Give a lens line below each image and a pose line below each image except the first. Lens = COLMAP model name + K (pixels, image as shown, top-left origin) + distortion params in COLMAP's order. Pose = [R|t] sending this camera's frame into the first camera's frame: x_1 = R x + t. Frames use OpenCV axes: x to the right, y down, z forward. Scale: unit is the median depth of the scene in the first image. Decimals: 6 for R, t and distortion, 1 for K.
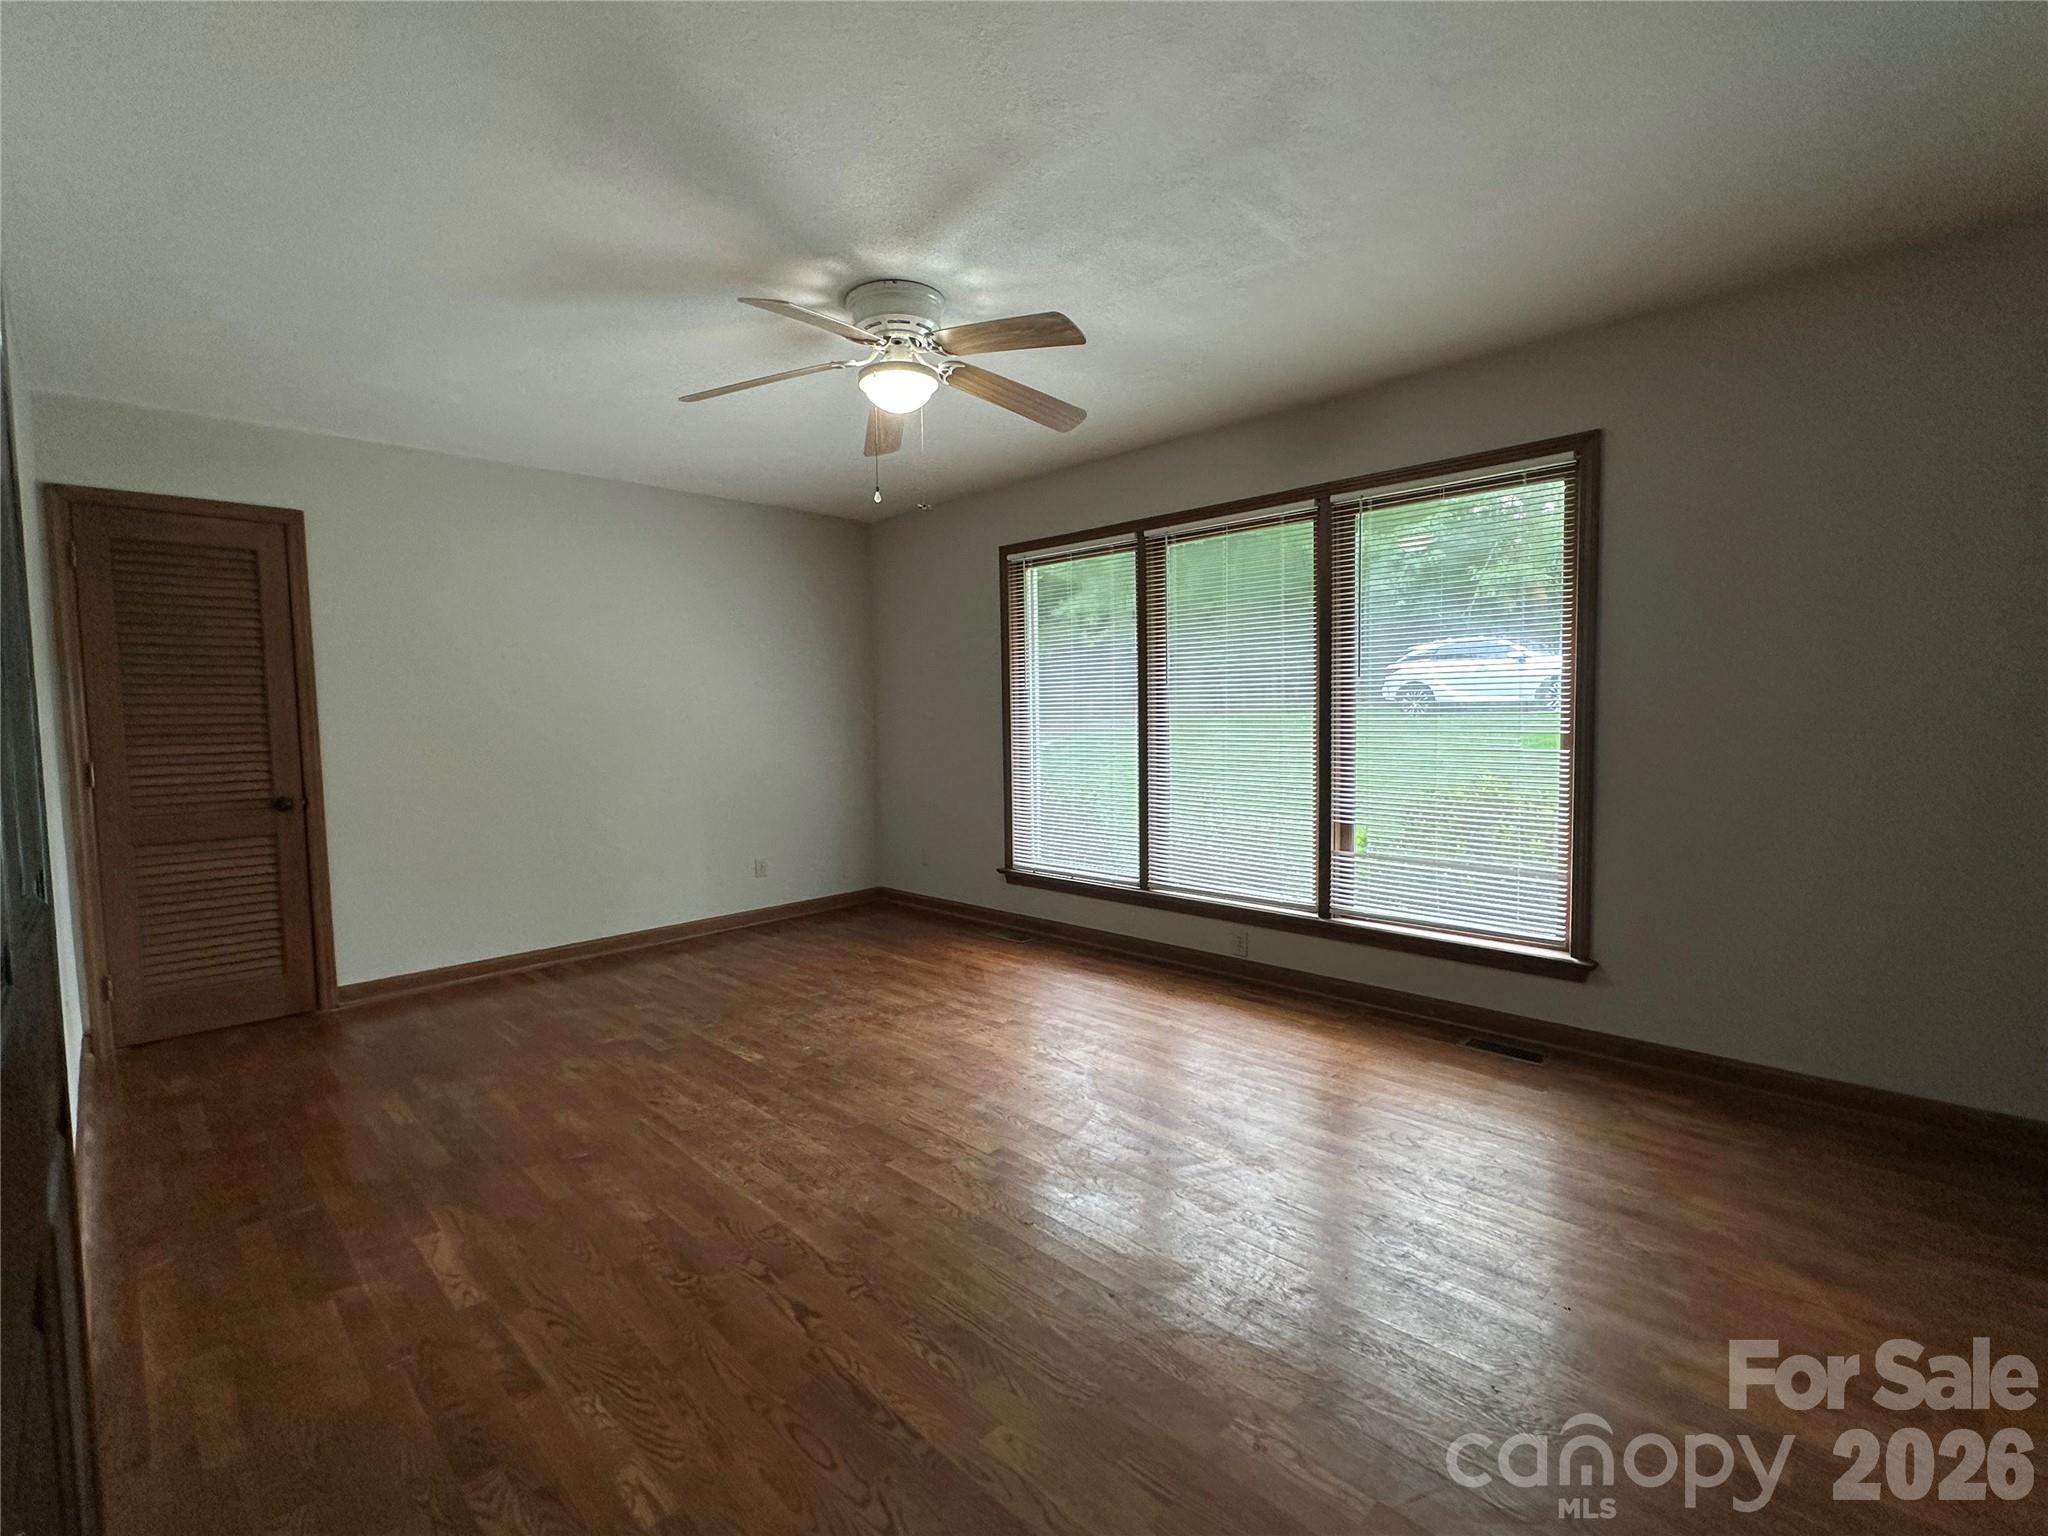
lens RADIAL K [[928.5, 0, 1024.0], [0, 928.5, 768.0], [0, 0, 1]] dist [0.001229, 0.000329]
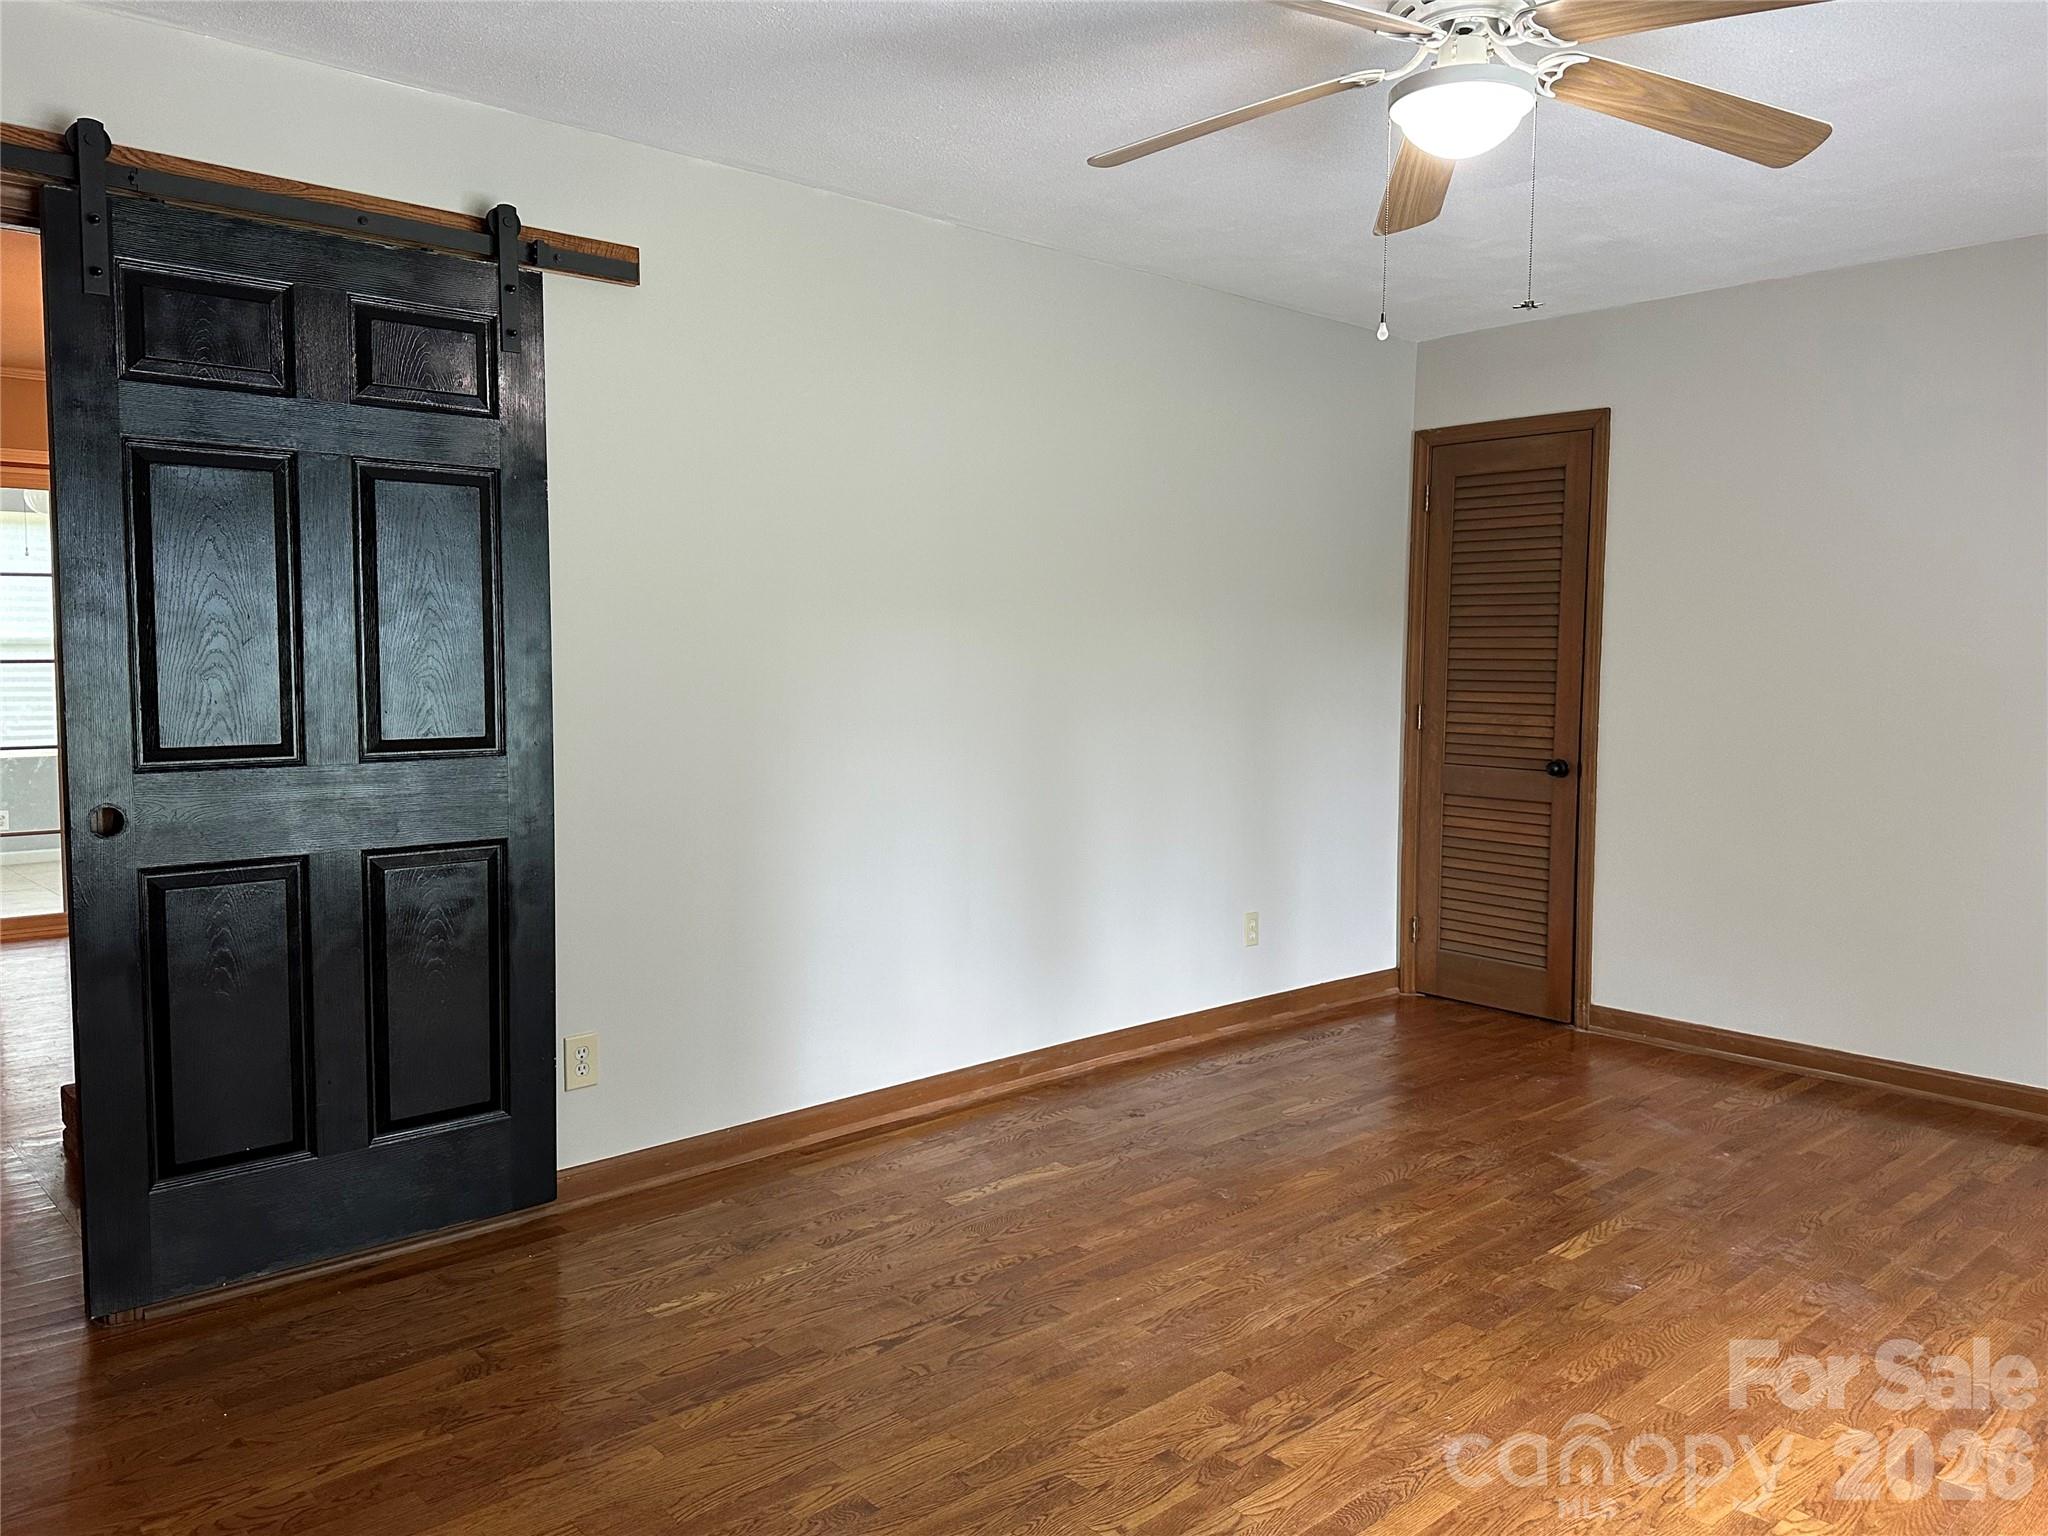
lens RADIAL K [[1521.6, 0, 1024.0], [0, 1521.6, 768.0], [0, 0, 1]] dist [0.034790, -0.002638]
pose [[-0.054538, 0.096737, -0.993815, 0.616914], [-0.069246, 0.992533, 0.100412, -0.068511], [0.996108, 0.074294, -0.047432, 0.602450]]
